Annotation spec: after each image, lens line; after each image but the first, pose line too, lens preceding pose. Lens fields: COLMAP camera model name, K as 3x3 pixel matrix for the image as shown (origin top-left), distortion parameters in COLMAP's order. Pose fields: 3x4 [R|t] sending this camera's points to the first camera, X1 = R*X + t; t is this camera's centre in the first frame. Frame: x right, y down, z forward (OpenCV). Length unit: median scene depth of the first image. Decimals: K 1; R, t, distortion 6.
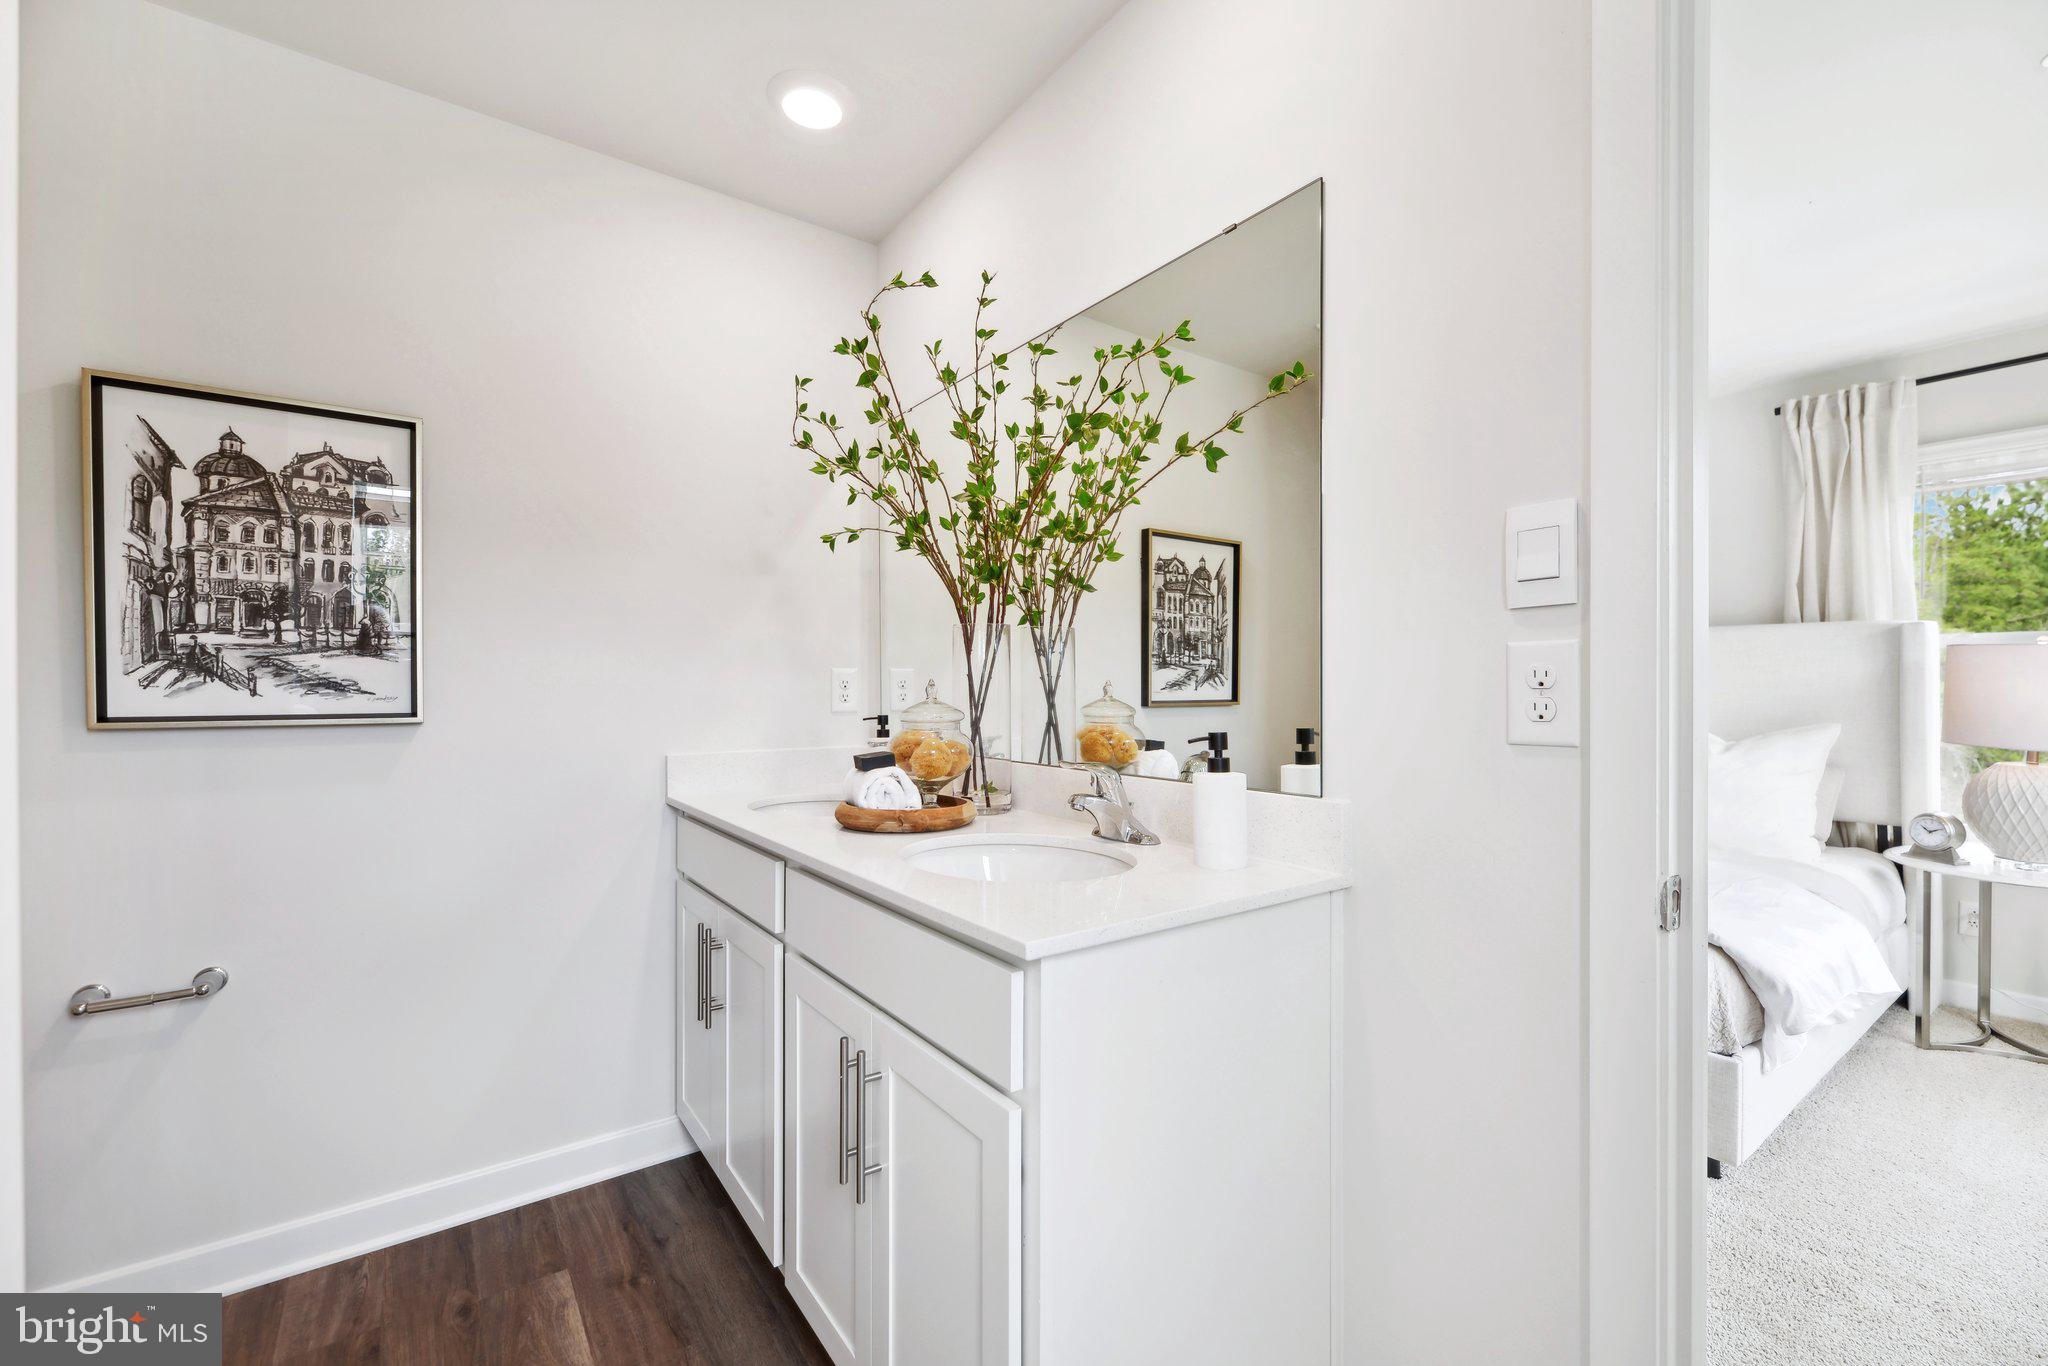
lens RADIAL K [[849.1, 0, 1039.9], [0, 849.1, 690.7], [0, 0, 1]] dist [0.001230, 0.000246]
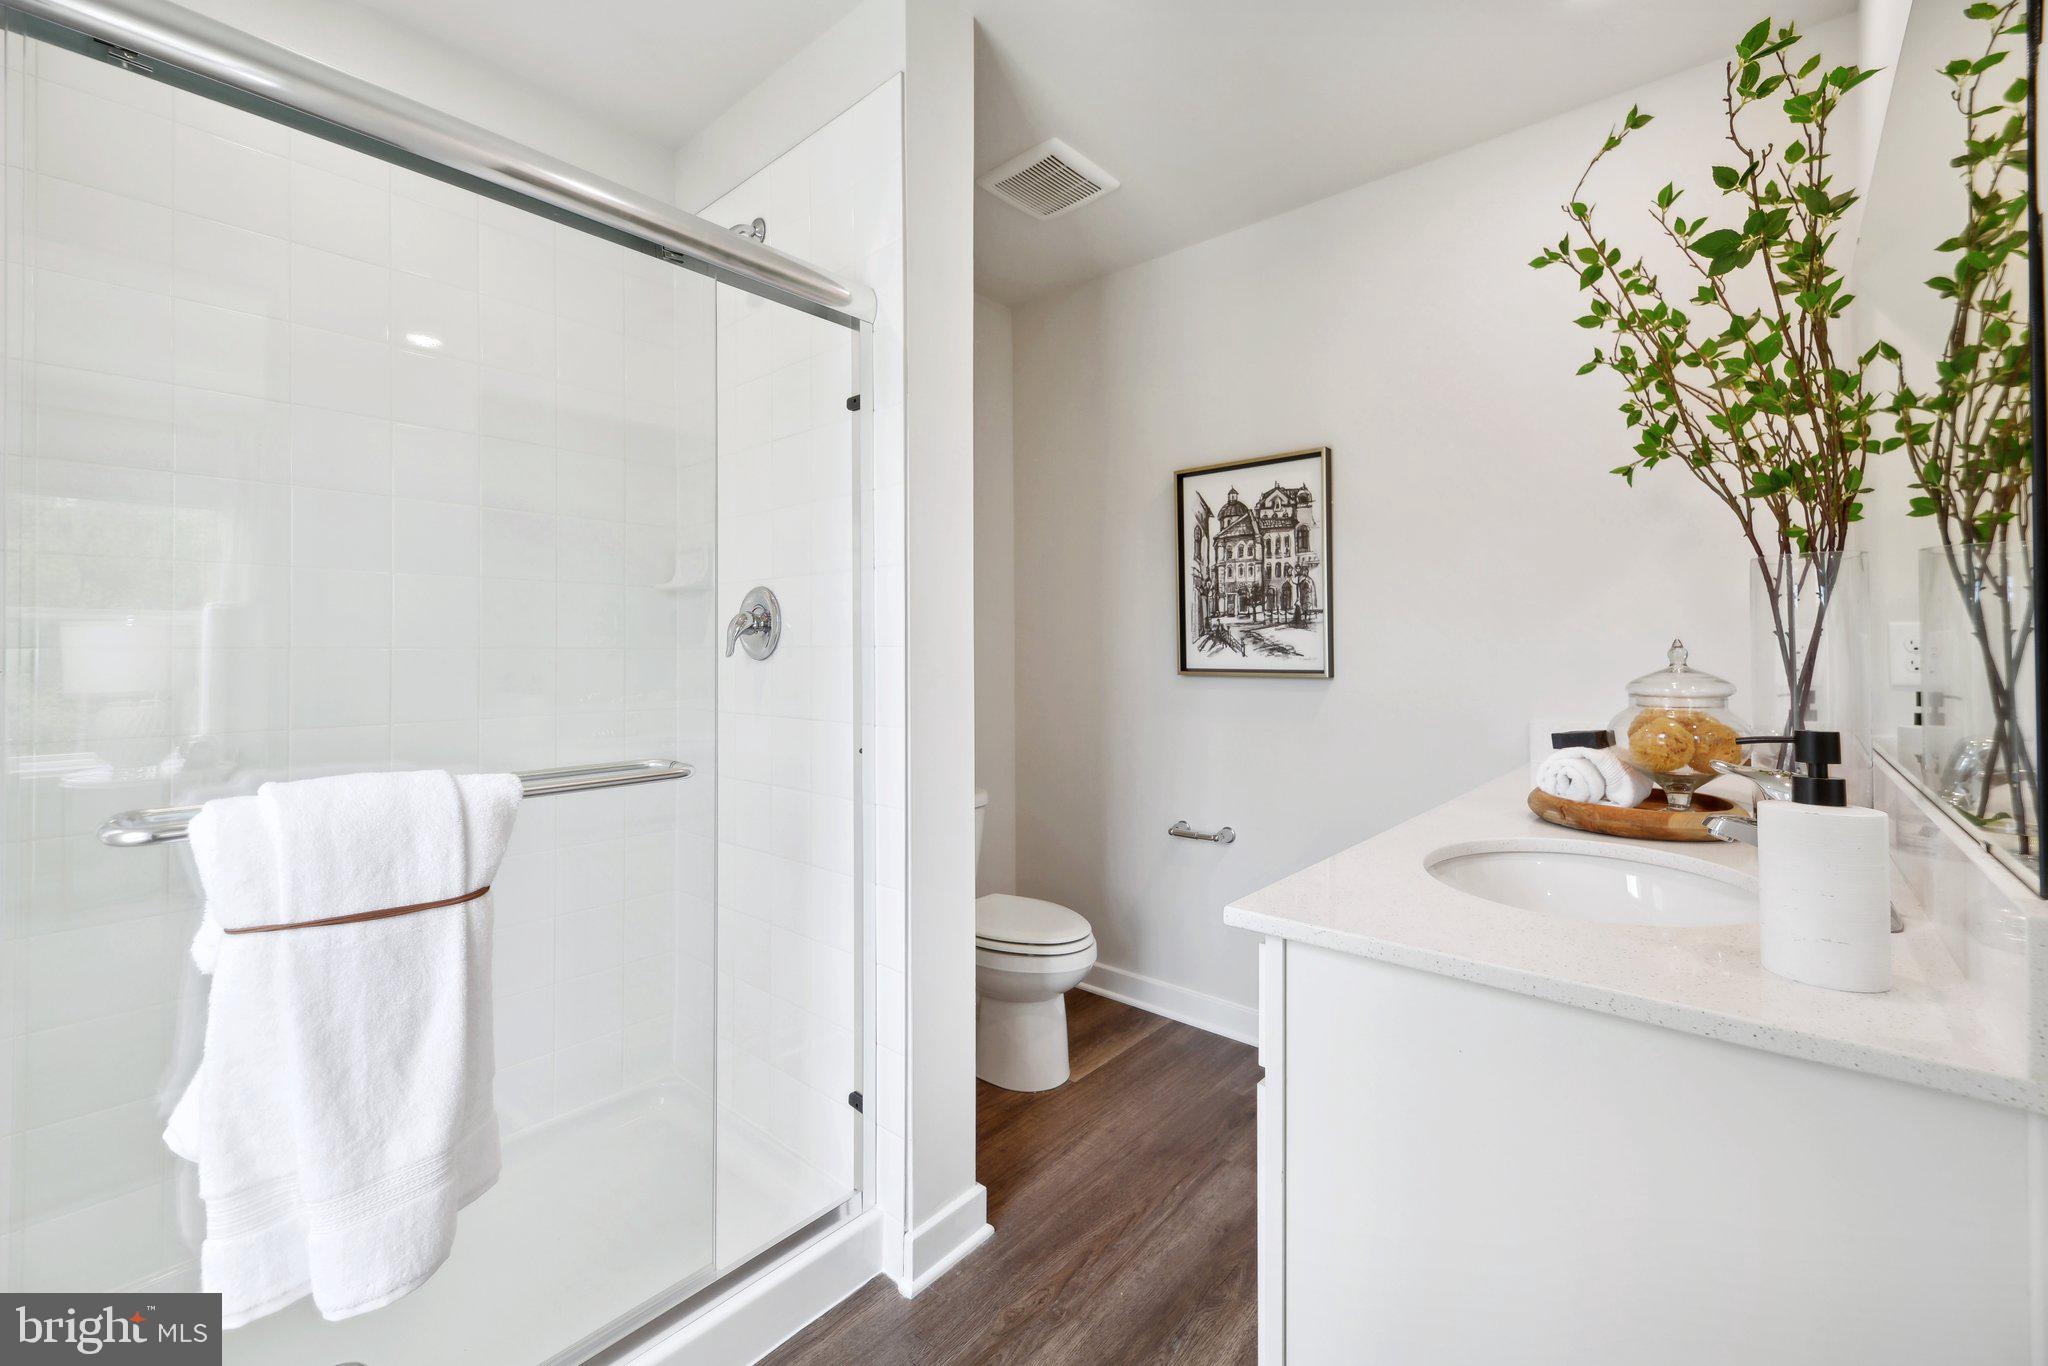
lens RADIAL K [[849.1, 0, 1038.9], [0, 849.1, 660.5], [0, 0, 1]] dist [0.001230, 0.000246]
pose [[0.217301, 0.010375, -0.976049, 0.501303], [-0.004115, 0.999944, 0.009713, 0.000174], [0.976096, 0.001906, 0.217332, 0.304101]]
